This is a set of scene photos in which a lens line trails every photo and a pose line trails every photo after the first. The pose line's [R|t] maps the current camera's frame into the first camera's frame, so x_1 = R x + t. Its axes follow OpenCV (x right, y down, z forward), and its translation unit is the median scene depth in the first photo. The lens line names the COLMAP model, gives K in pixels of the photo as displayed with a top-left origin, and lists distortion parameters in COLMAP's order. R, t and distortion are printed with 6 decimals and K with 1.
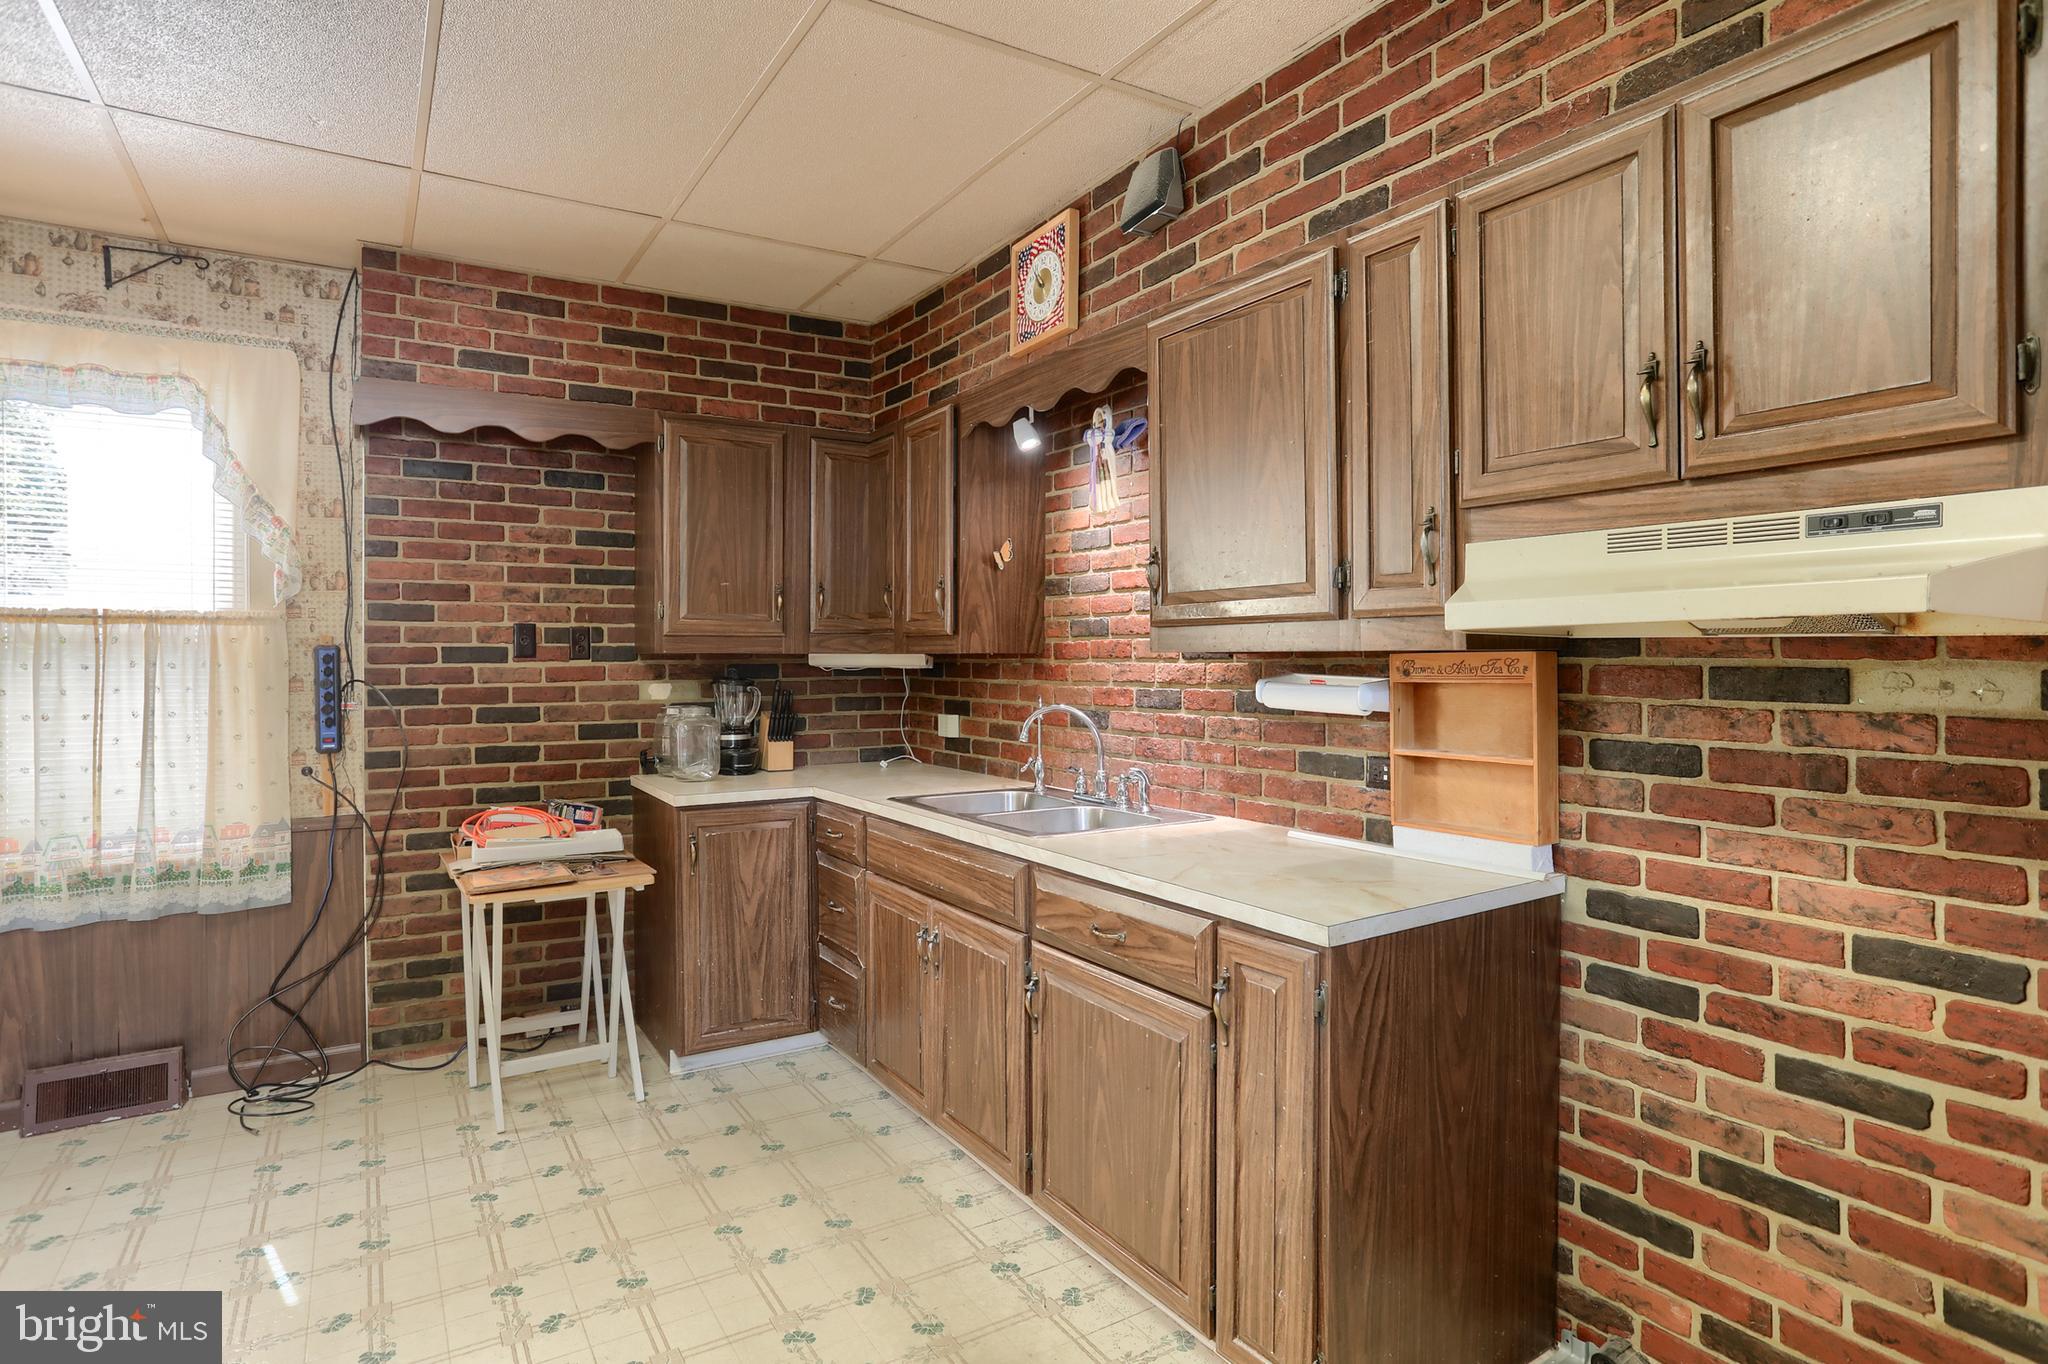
lens RADIAL K [[1115.4, 0, 1044.4], [0, 1115.4, 668.7], [0, 0, 1]] dist [-0.035215, 0.010667]
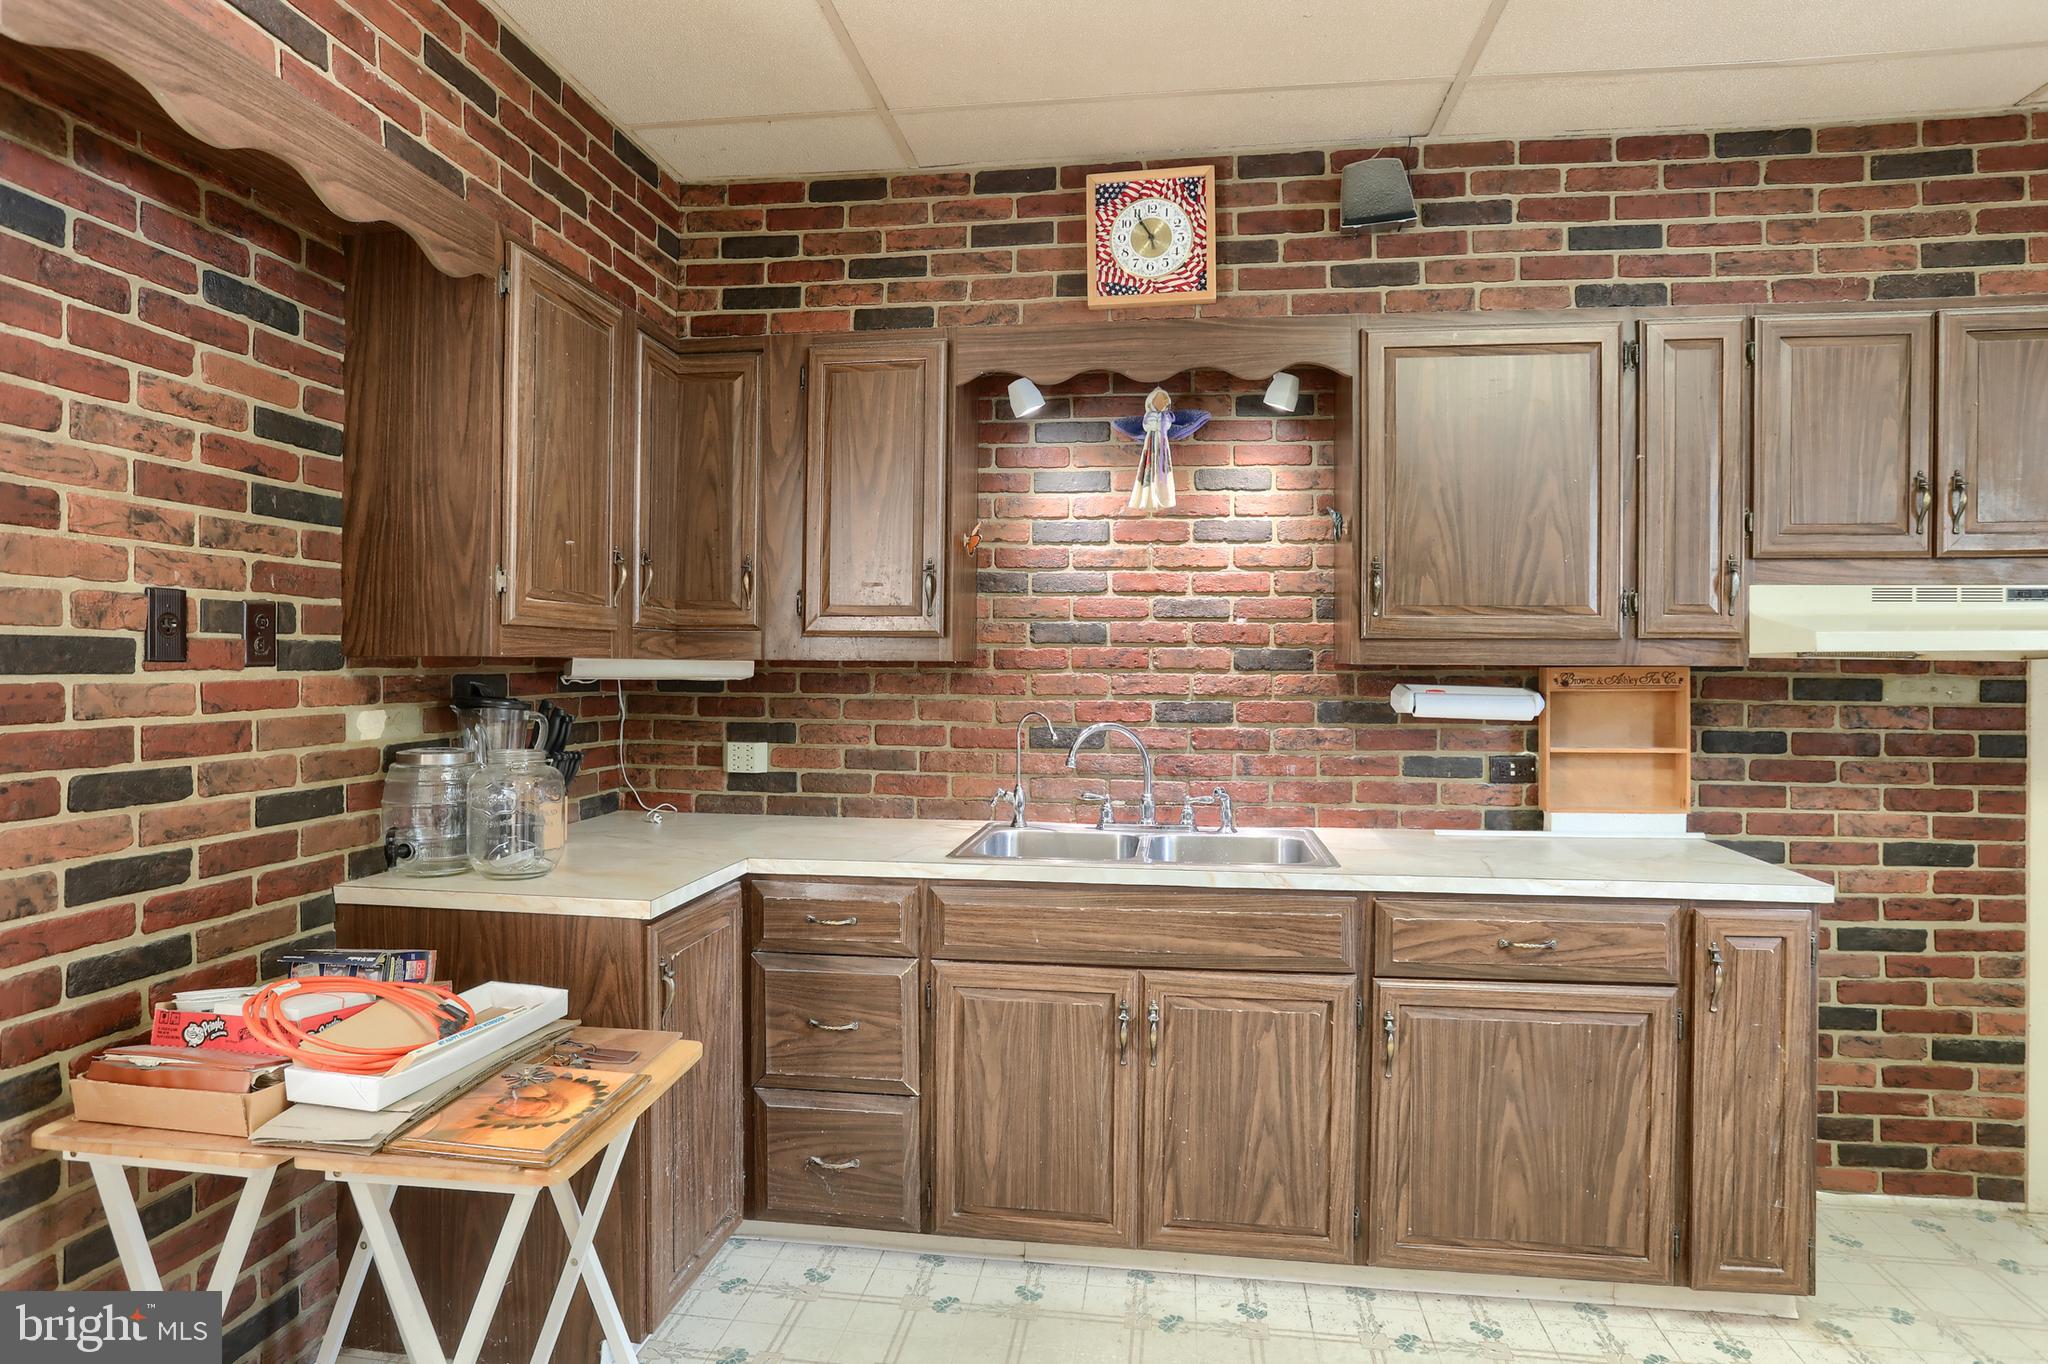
lens RADIAL K [[1115.4, 0, 1033.2], [0, 1115.4, 678.5], [0, 0, 1]] dist [-0.035215, 0.010667]
pose [[0.631690, -0.003946, 0.775211, -0.762212], [0.001338, 0.999991, 0.004000, -0.005639], [-0.775220, -0.001489, 0.631690, 0.549020]]
